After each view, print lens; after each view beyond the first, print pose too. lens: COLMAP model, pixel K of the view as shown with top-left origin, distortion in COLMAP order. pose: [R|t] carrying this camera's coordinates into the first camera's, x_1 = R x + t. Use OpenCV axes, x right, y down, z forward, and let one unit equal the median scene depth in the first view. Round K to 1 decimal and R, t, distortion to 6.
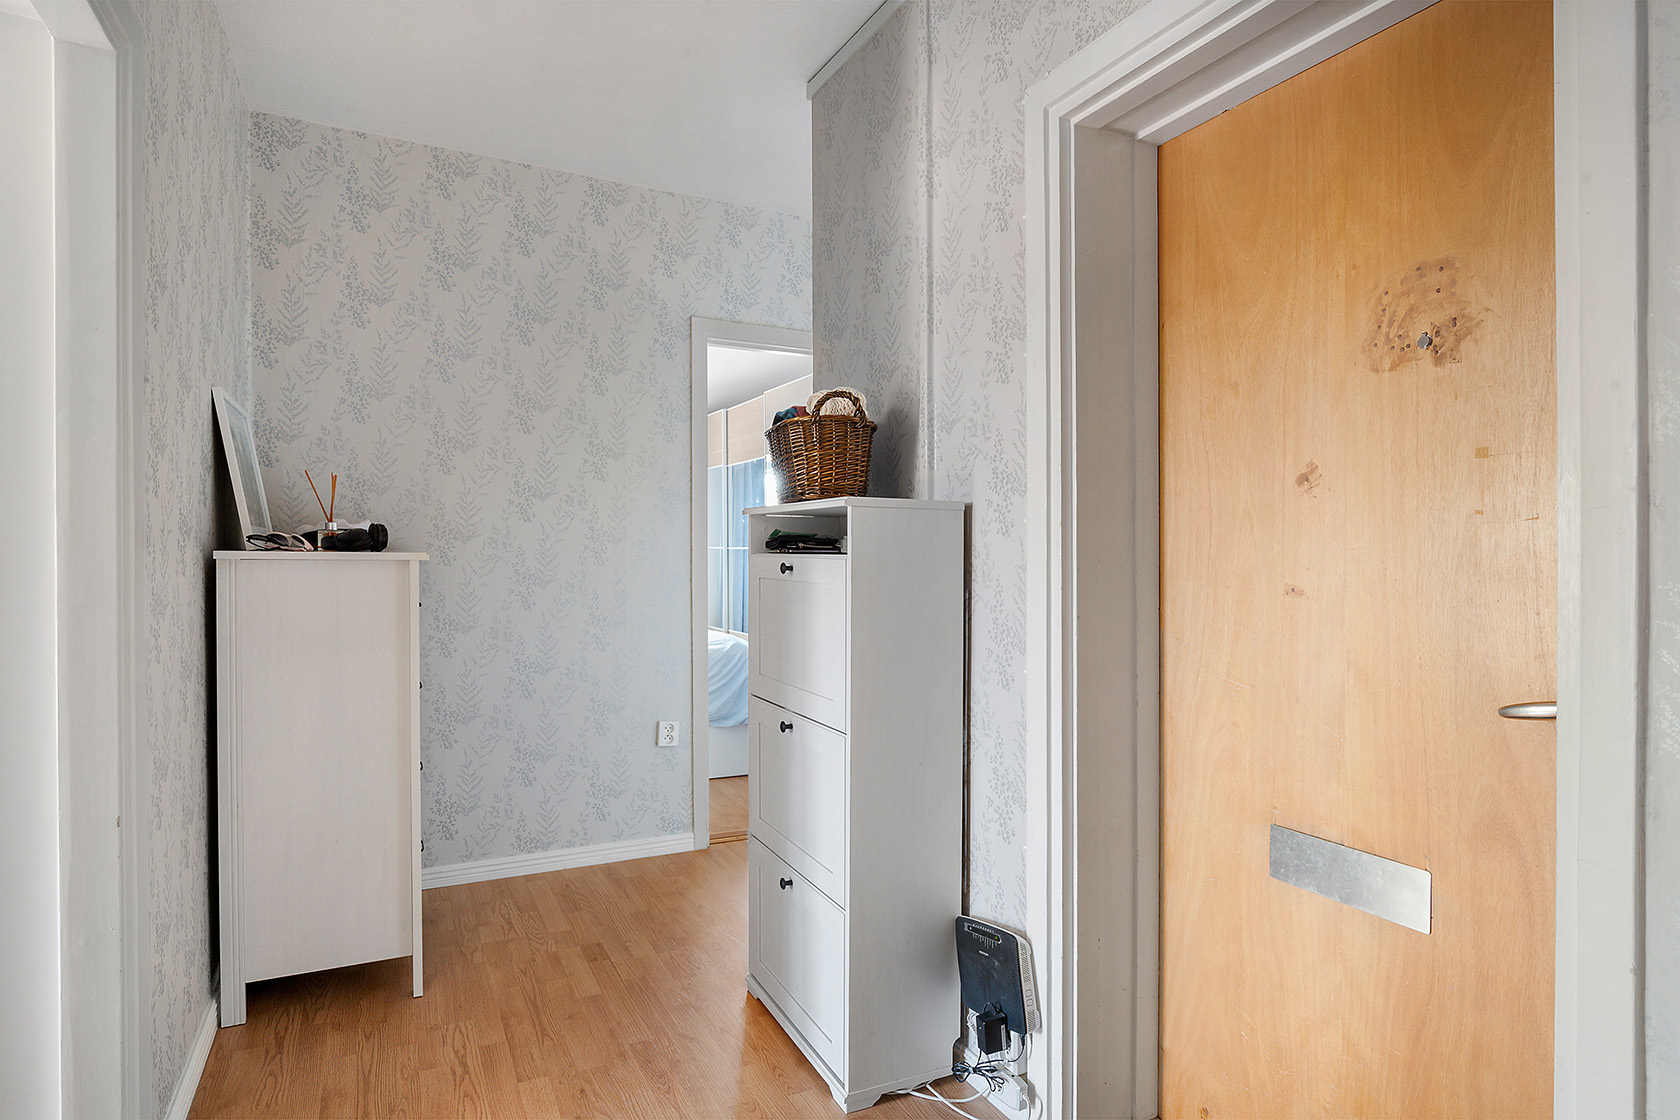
lens RADIAL K [[984.2, 0, 856.5], [0, 984.2, 547.7], [0, 0, 1]] dist [-0.003046, -0.000666]
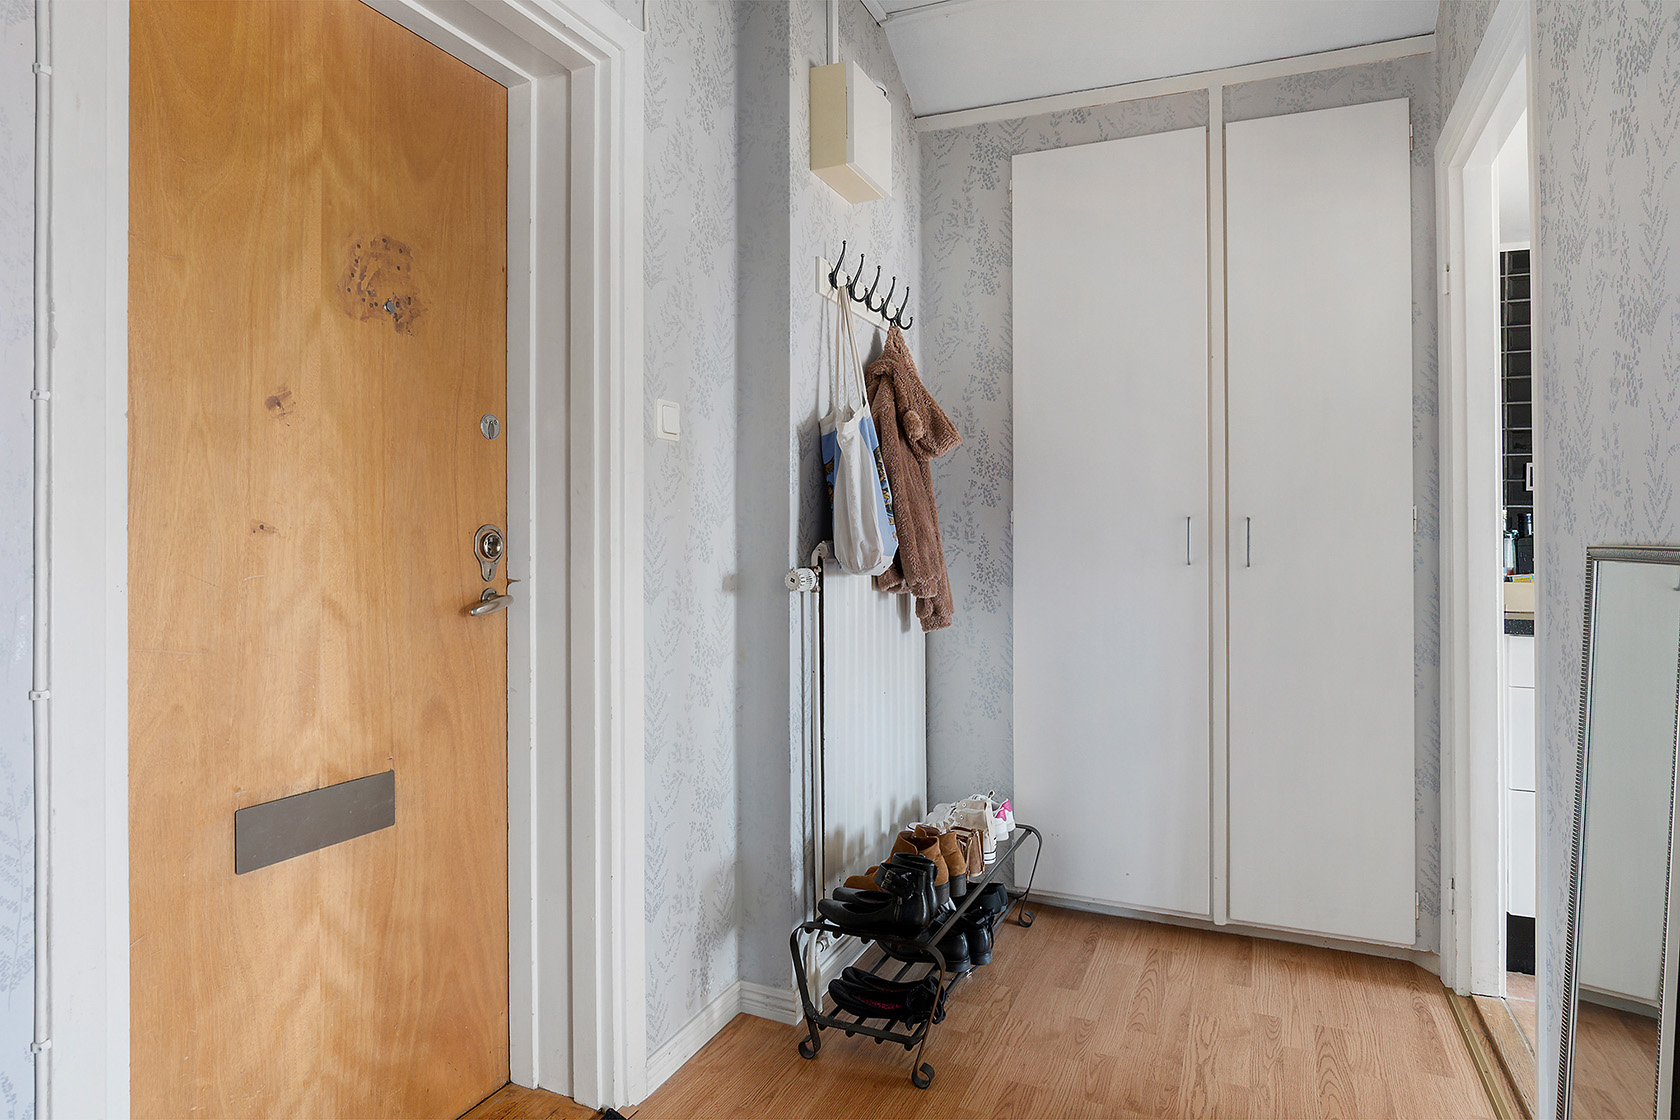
lens RADIAL K [[984.2, 0, 856.5], [0, 984.2, 547.7], [0, 0, 1]] dist [-0.003046, -0.000666]
pose [[-0.658562, 0.010732, 0.752450, -0.610622], [0.013425, 0.999907, -0.002512, 0.077258], [-0.752407, 0.008448, -0.658645, 1.290208]]
